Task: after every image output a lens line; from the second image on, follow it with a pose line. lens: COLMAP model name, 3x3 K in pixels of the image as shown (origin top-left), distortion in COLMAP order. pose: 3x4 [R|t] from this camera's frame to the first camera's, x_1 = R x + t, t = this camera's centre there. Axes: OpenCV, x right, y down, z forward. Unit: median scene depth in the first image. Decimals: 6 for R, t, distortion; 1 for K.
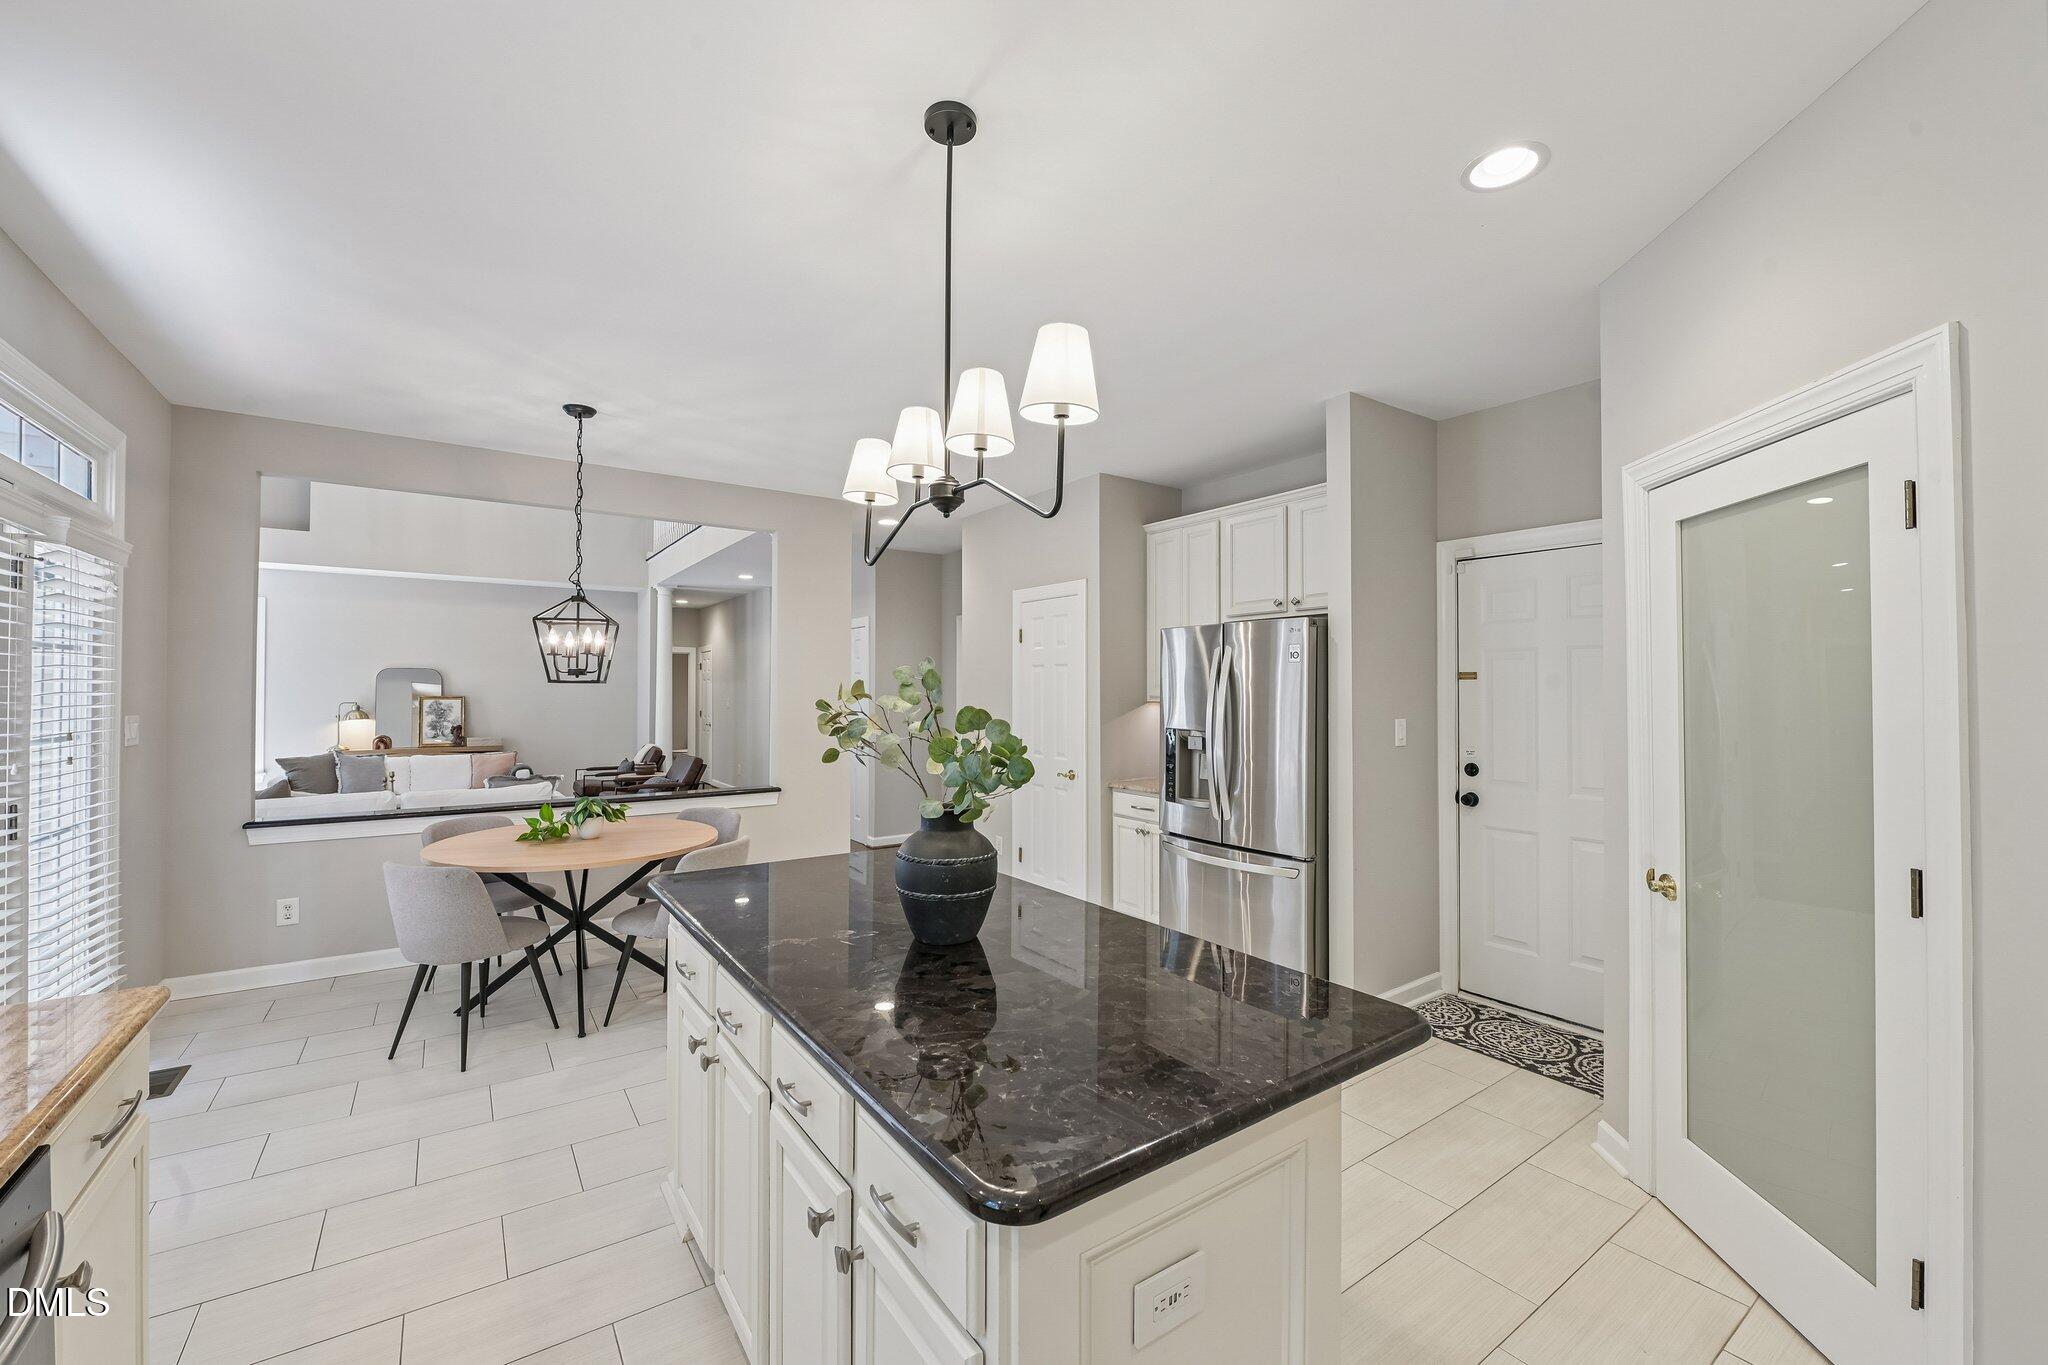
lens RADIAL K [[818.6, 0, 1024.0], [0, 818.6, 682.5], [0, 0, 1]] dist [-0.001014, -0.000171]
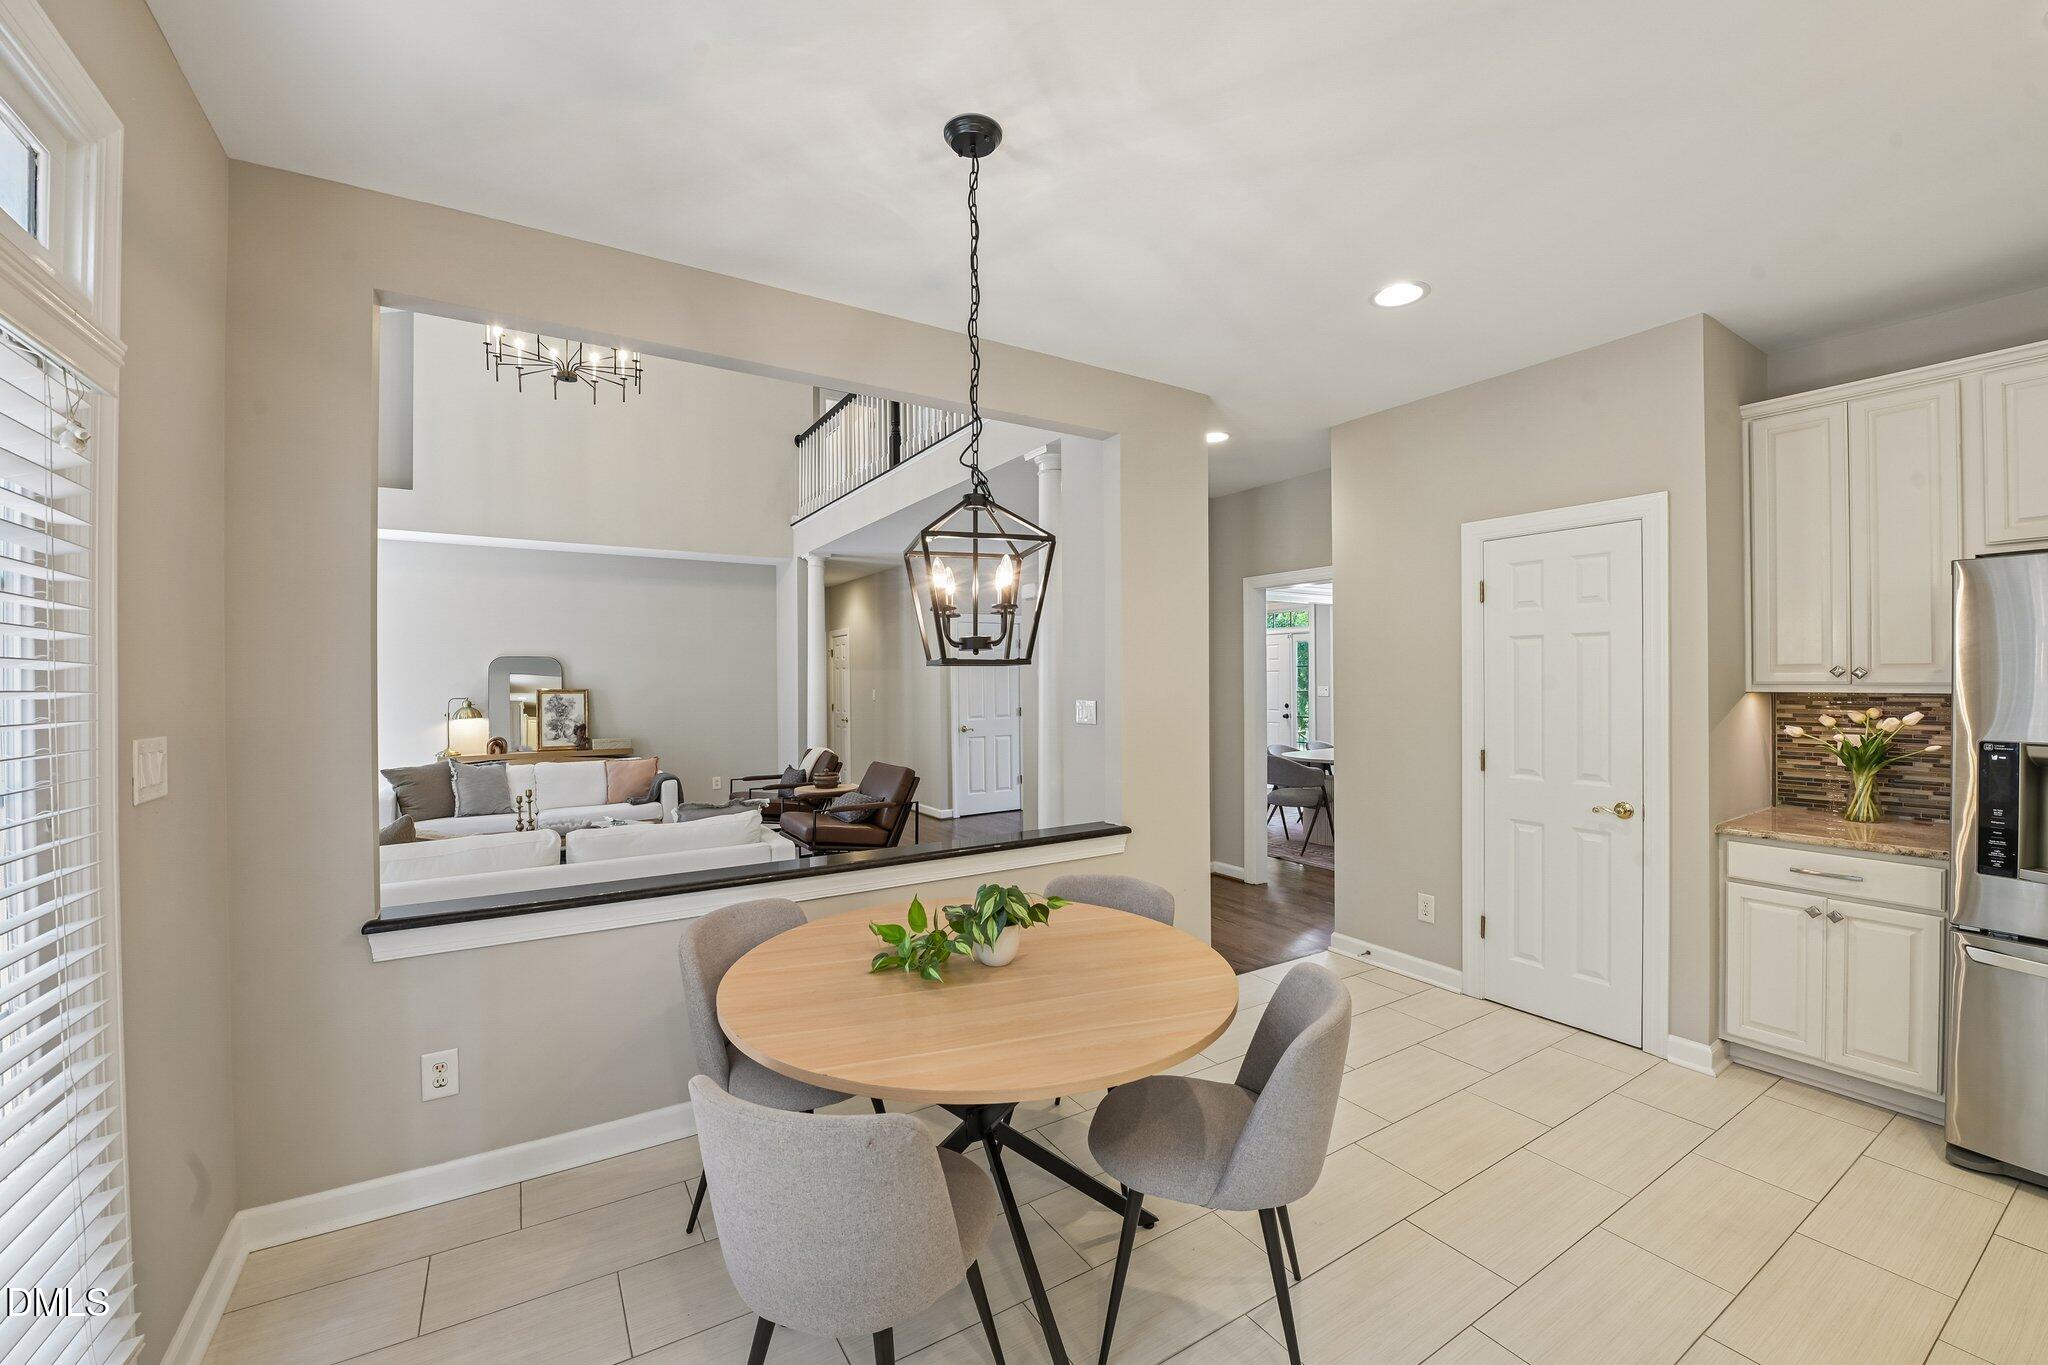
lens RADIAL K [[811.8, 0, 1024.0], [0, 811.8, 682.5], [0, 0, 1]] dist [-0.011876, 0.000085]
pose [[0.998646, -0.006838, -0.051578, -0.235447], [0.007512, 0.999889, 0.012893, 0.002752], [0.051484, -0.013263, 0.998586, 0.236713]]
